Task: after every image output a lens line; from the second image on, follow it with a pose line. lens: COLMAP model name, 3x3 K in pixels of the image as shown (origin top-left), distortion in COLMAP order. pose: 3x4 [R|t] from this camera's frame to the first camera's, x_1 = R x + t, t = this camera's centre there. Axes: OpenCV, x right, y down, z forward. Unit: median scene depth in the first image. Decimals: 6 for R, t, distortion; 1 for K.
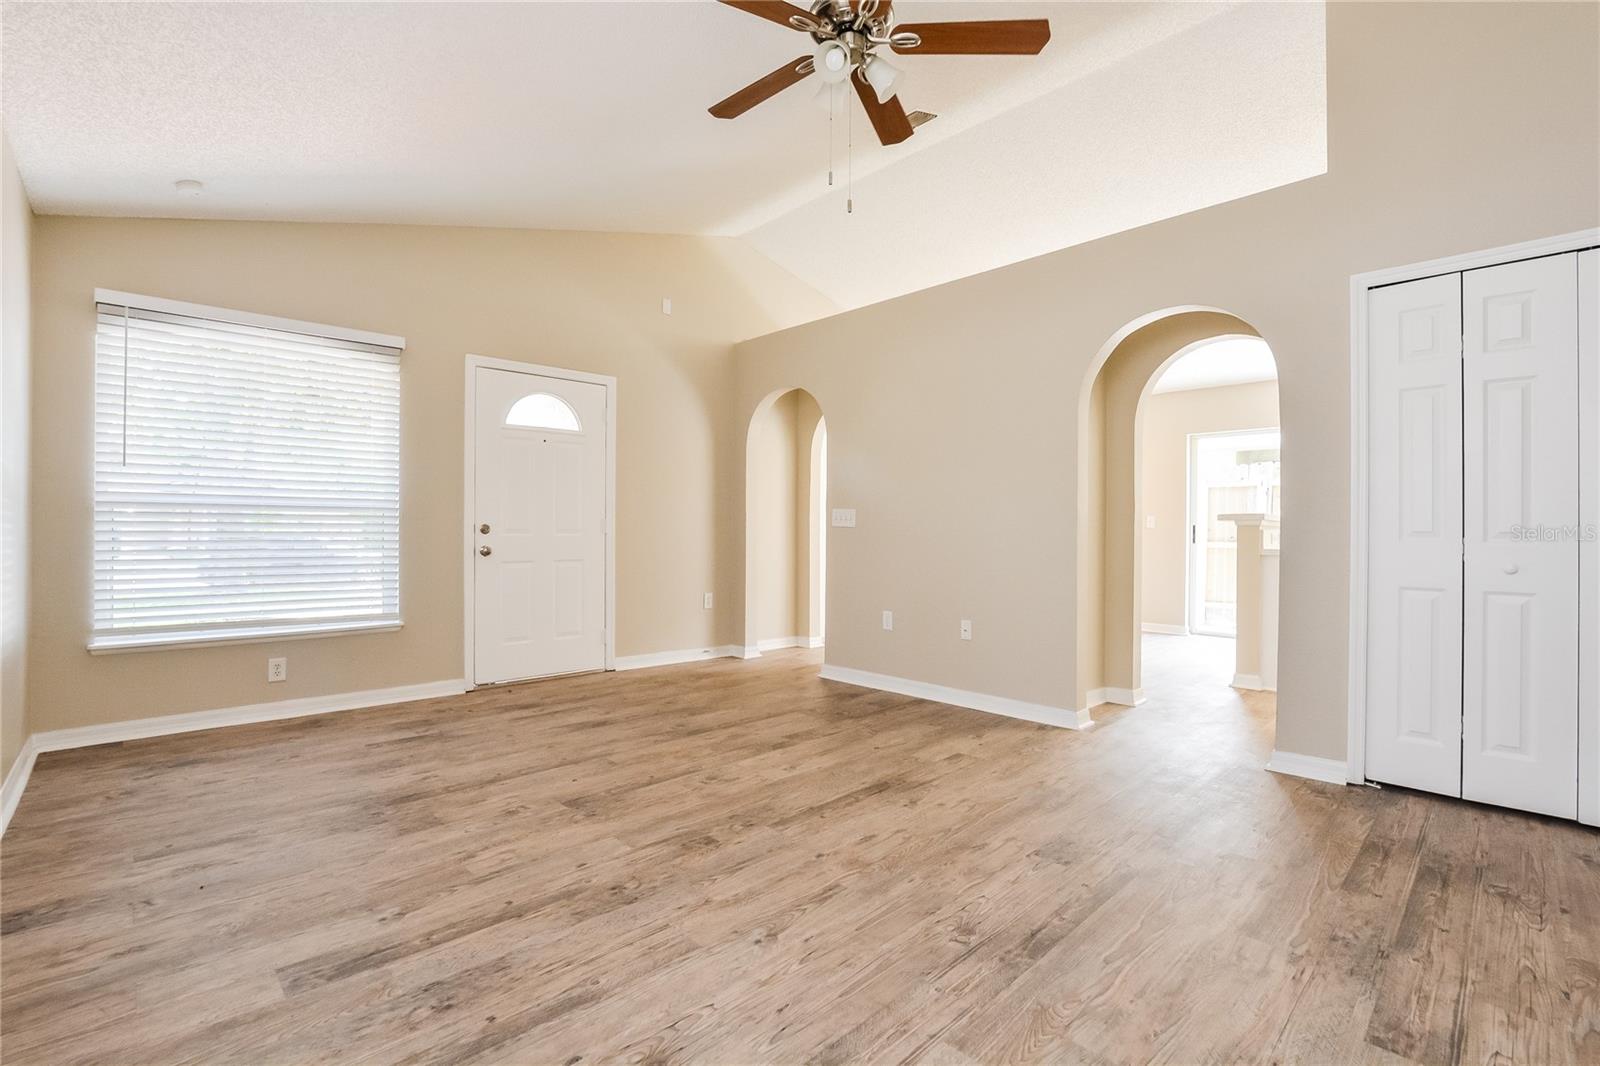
lens RADIAL K [[713.2, 0, 800.0], [0, 713.2, 533.0], [0, 0, 1]] dist [-0.024164, 0.000839]
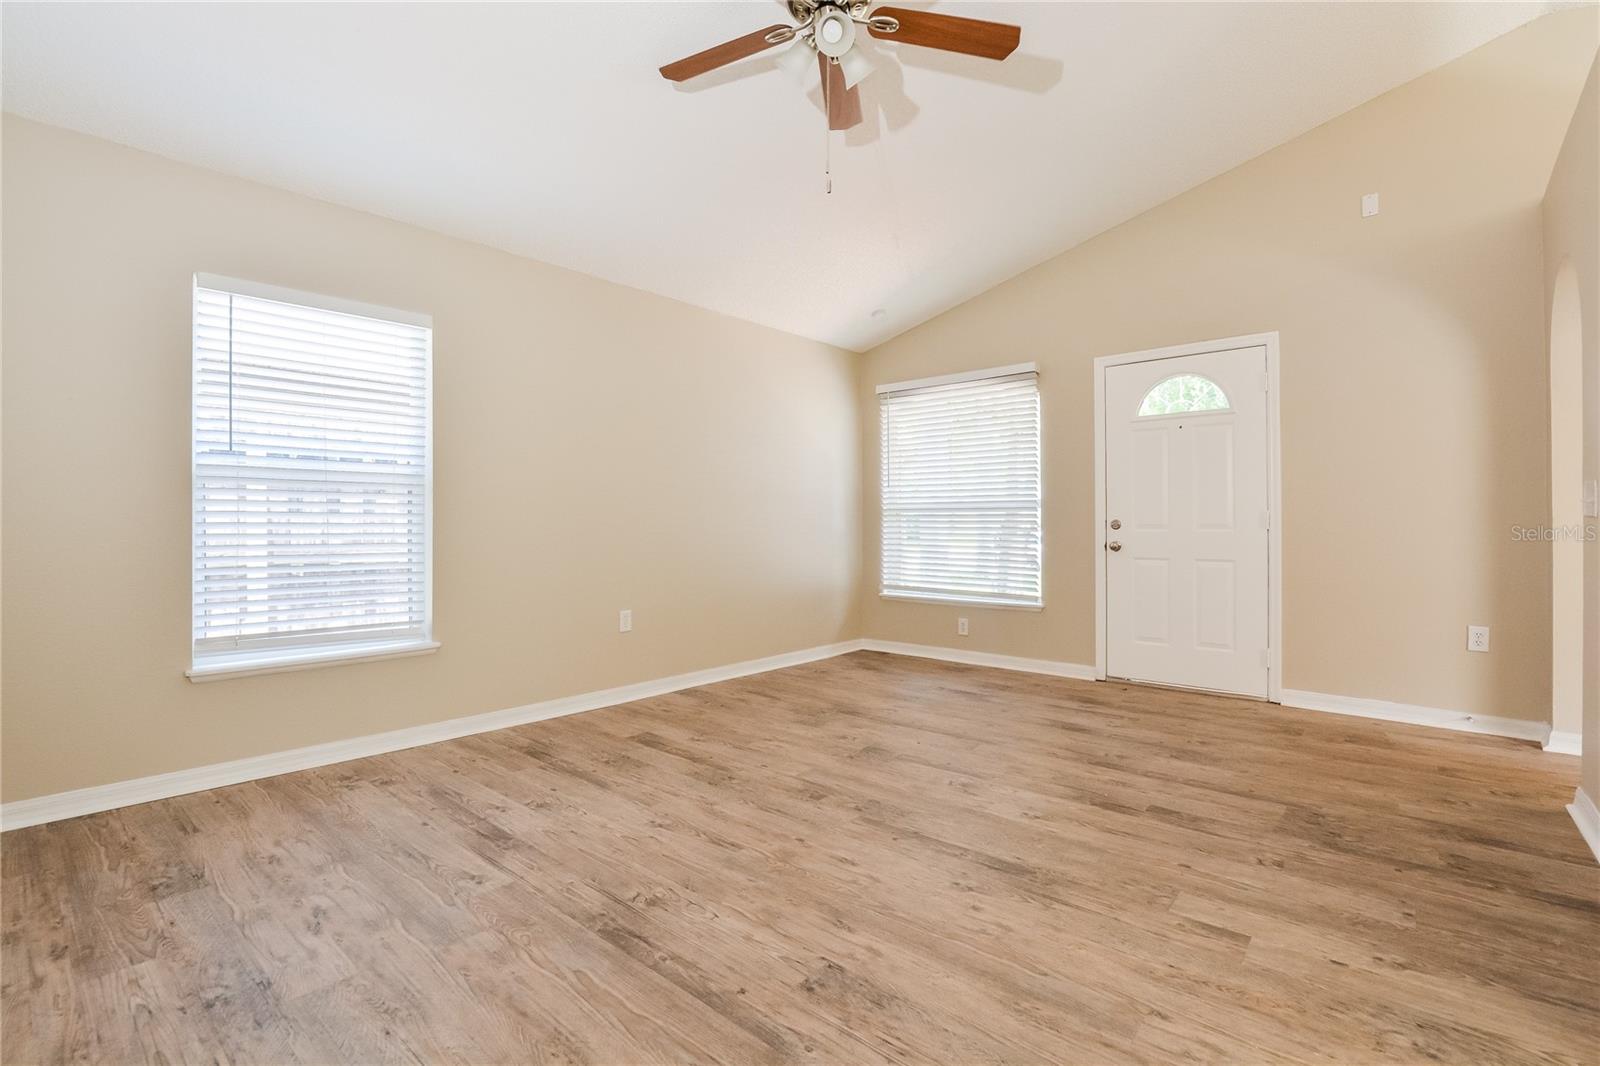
lens RADIAL K [[724.3, 0, 800.0], [0, 724.3, 533.0], [0, 0, 1]] dist [-0.044614, 0.011317]
pose [[0.094939, 0.006074, -0.995465, 0.765693], [-0.003510, 0.999977, 0.005767, 0.002968], [0.995477, 0.002946, 0.094958, 0.649439]]
